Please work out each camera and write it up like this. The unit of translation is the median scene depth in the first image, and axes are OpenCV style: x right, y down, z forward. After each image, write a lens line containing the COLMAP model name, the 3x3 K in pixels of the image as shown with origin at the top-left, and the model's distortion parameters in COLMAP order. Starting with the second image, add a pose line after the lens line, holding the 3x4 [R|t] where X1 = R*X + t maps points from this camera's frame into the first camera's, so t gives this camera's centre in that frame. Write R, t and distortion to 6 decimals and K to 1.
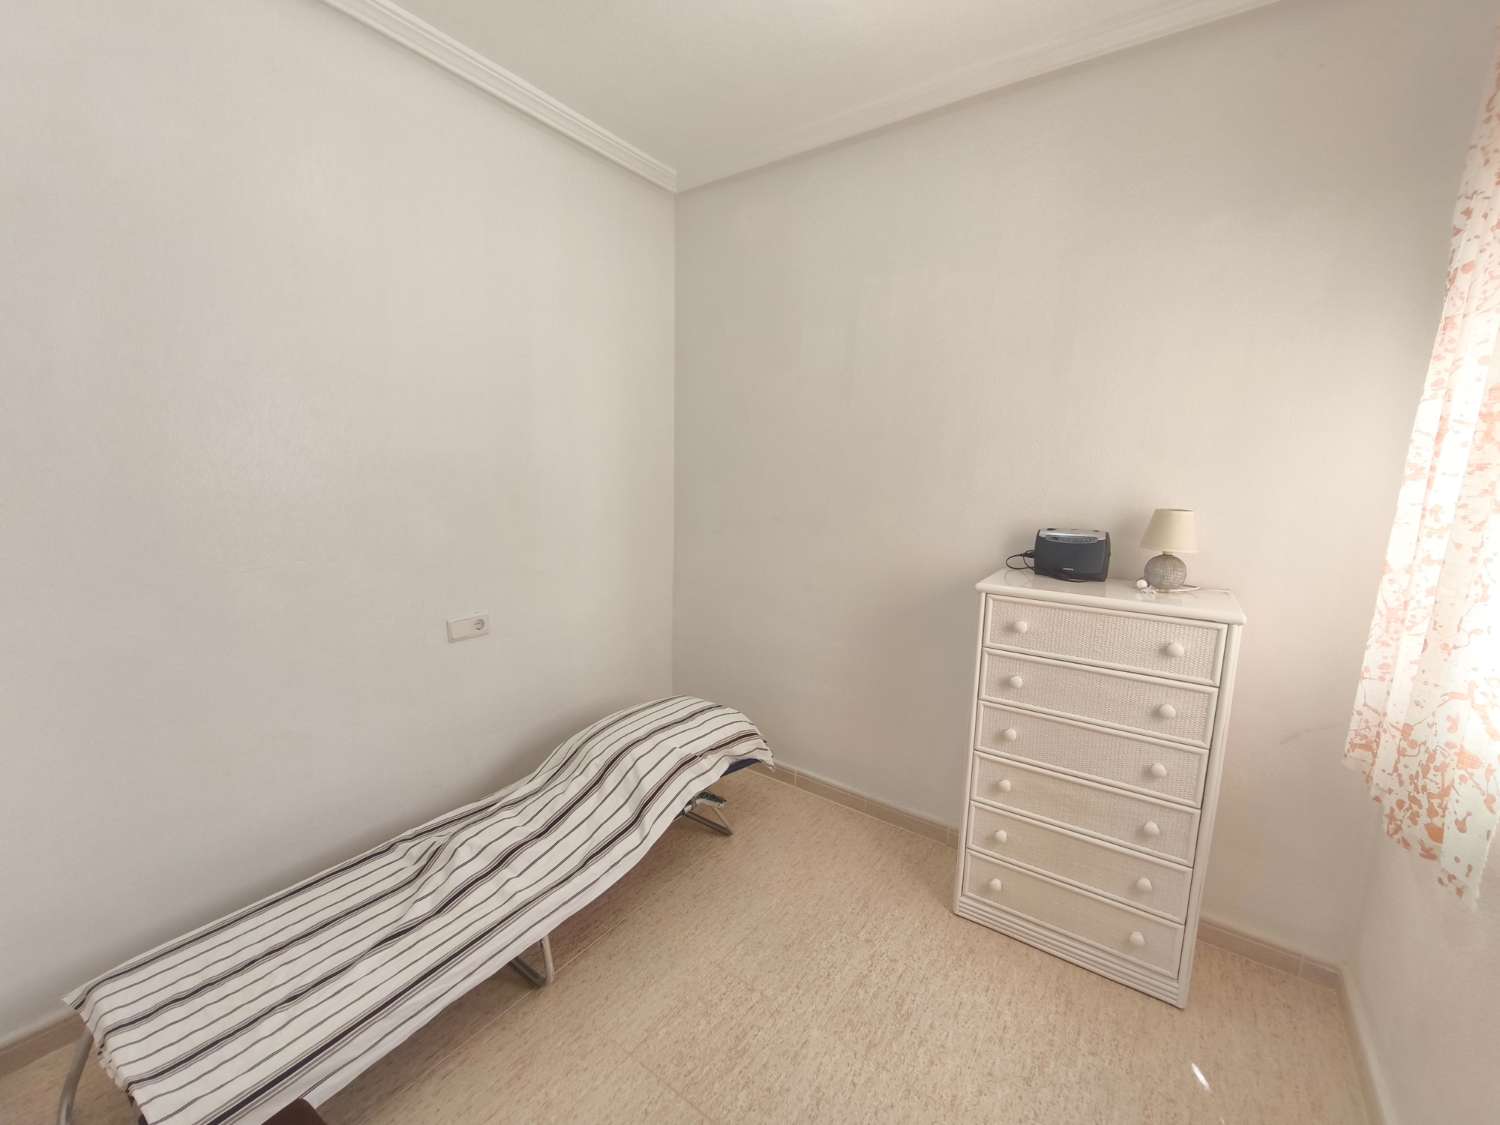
lens RADIAL K [[628.8, 0, 751.9], [0, 628.8, 561.9], [0, 0, 1]] dist [-0.004873, -0.000814]
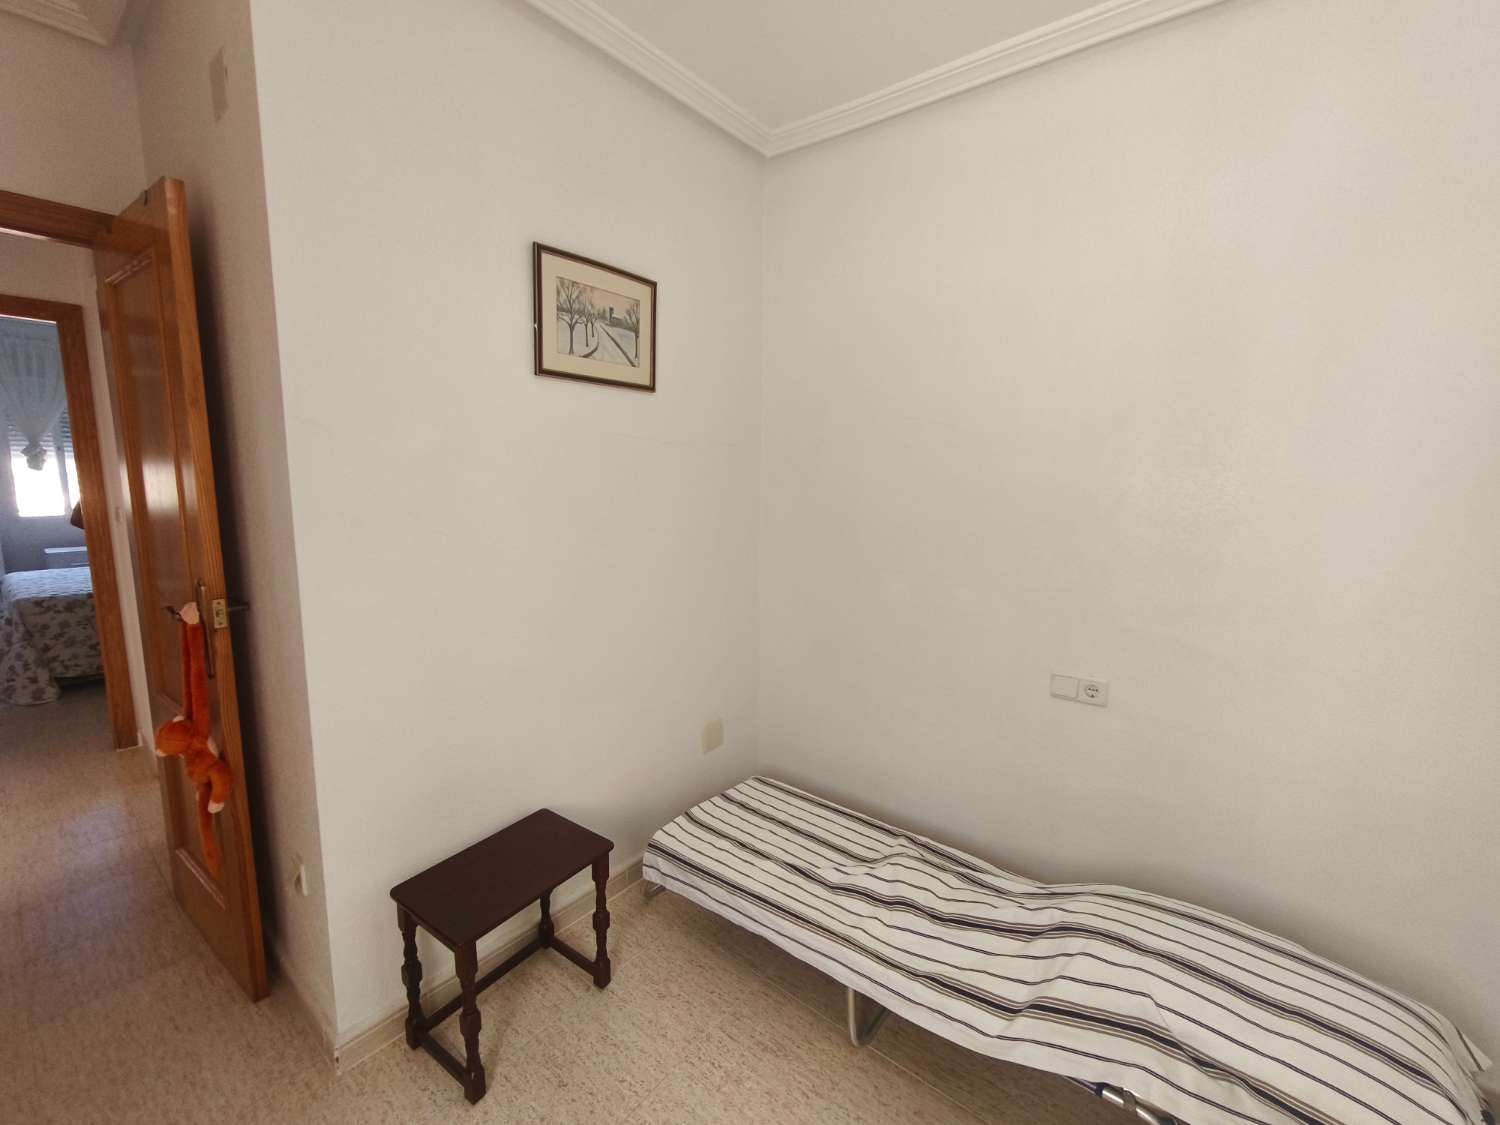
lens RADIAL K [[628.8, 0, 746.4], [0, 628.8, 565.9], [0, 0, 1]] dist [-0.004873, -0.000814]
pose [[-0.082358, 0.120989, -0.989231, 0.528312], [-0.165236, 0.977208, 0.133275, -0.125538], [0.982809, 0.174433, -0.060489, 0.764654]]
